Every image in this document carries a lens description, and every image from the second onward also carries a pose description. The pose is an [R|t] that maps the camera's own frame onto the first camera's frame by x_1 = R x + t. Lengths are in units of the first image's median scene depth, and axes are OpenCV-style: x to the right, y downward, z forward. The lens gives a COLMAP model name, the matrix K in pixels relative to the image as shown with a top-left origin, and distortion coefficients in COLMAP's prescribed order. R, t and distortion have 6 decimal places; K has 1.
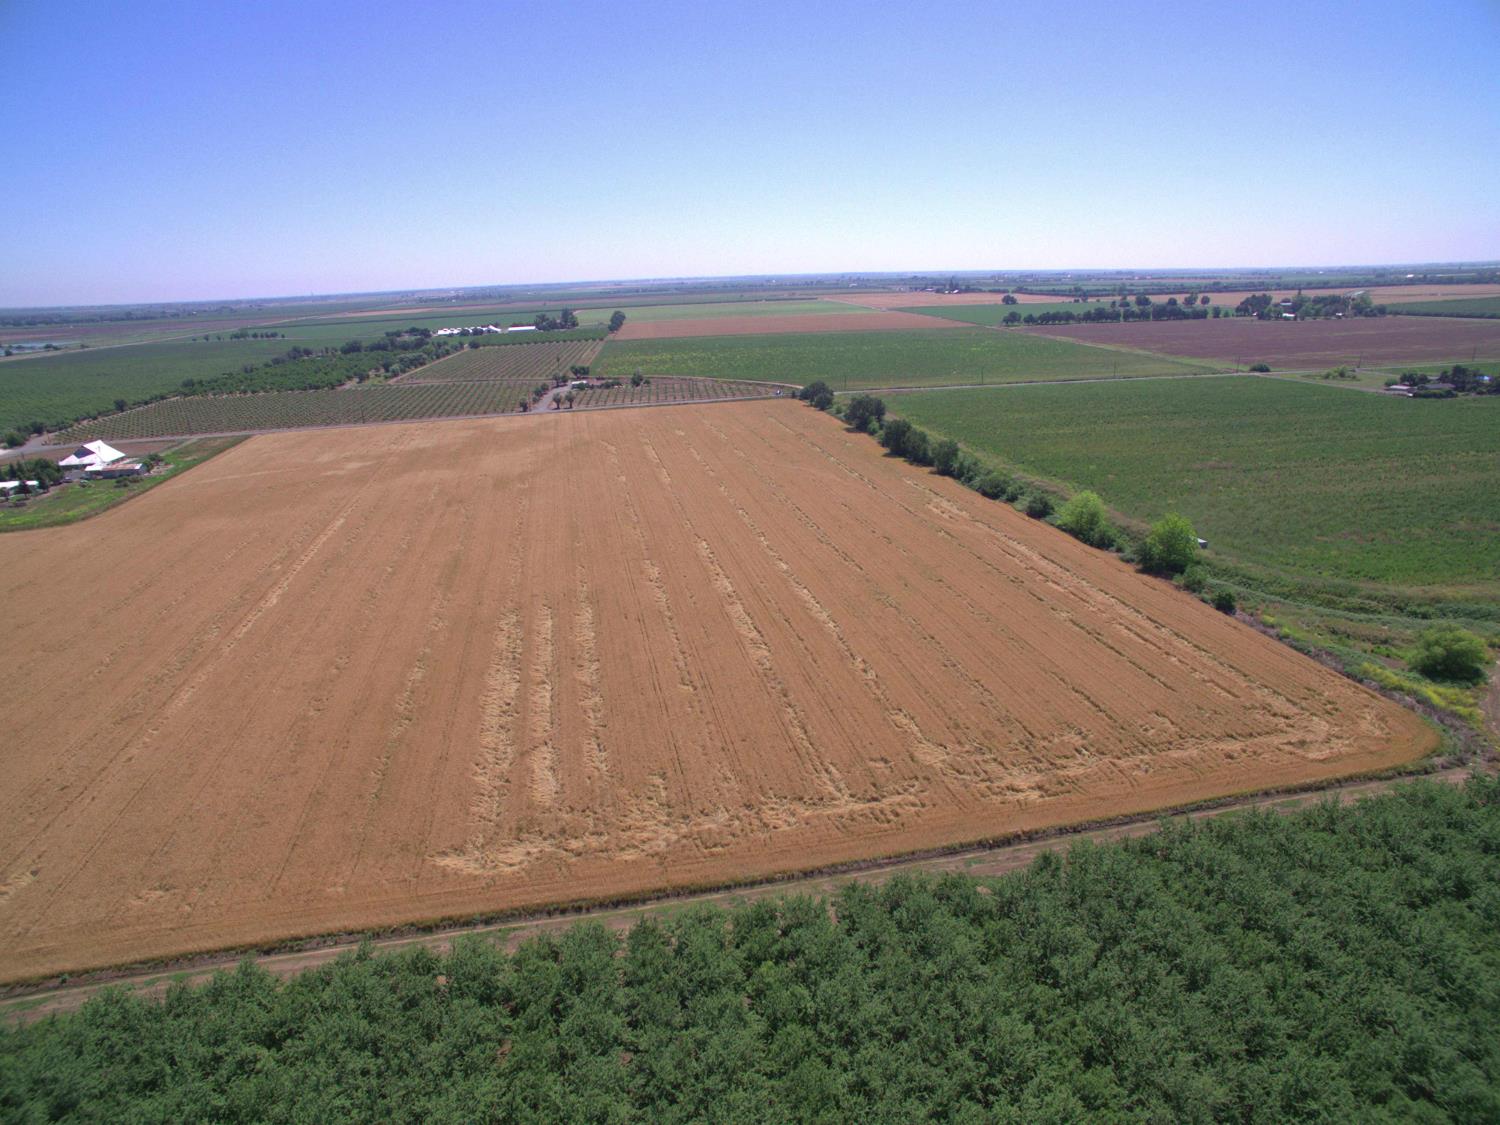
lens RADIAL K [[869.4, 0, 745.5], [0, 869.4, 566.9], [0, 0, 1]] dist [-0.119694, 0.086960]
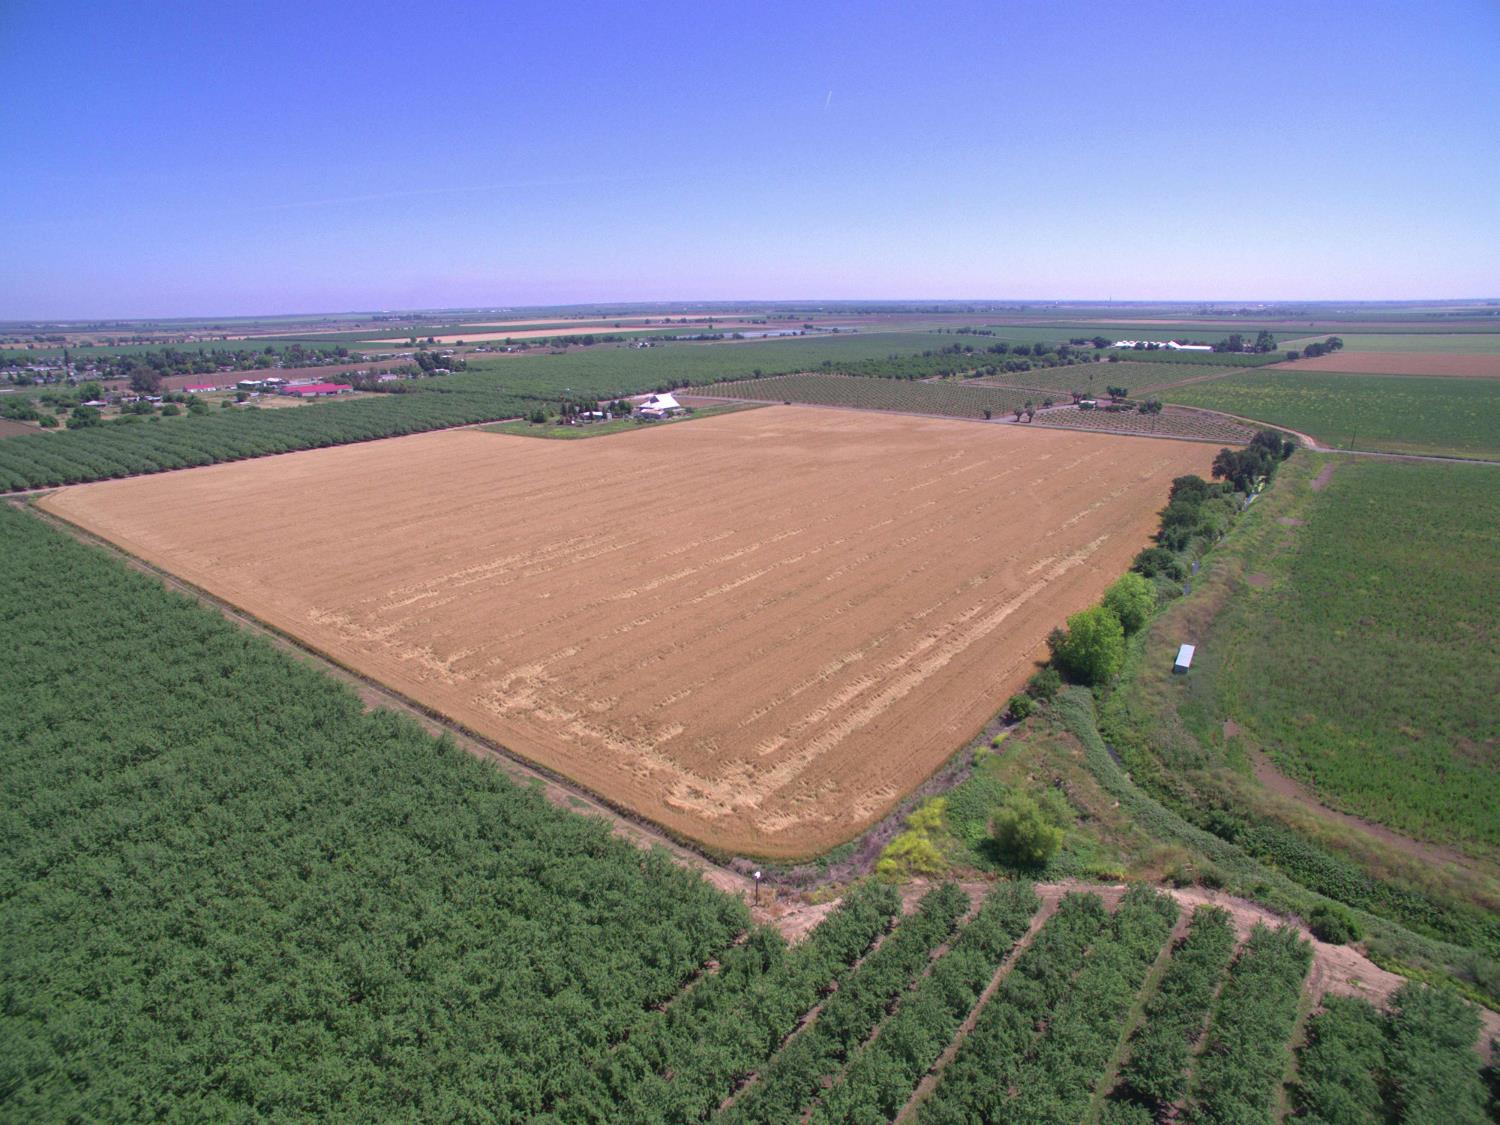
lens RADIAL K [[869.4, 0, 745.5], [0, 869.4, 566.9], [0, 0, 1]] dist [-0.119694, 0.086960]
pose [[0.644763, 0.248051, -0.723015, 0.746553], [-0.253316, 0.961770, 0.104064, -0.085869], [0.721187, 0.116054, 0.682950, 0.184771]]
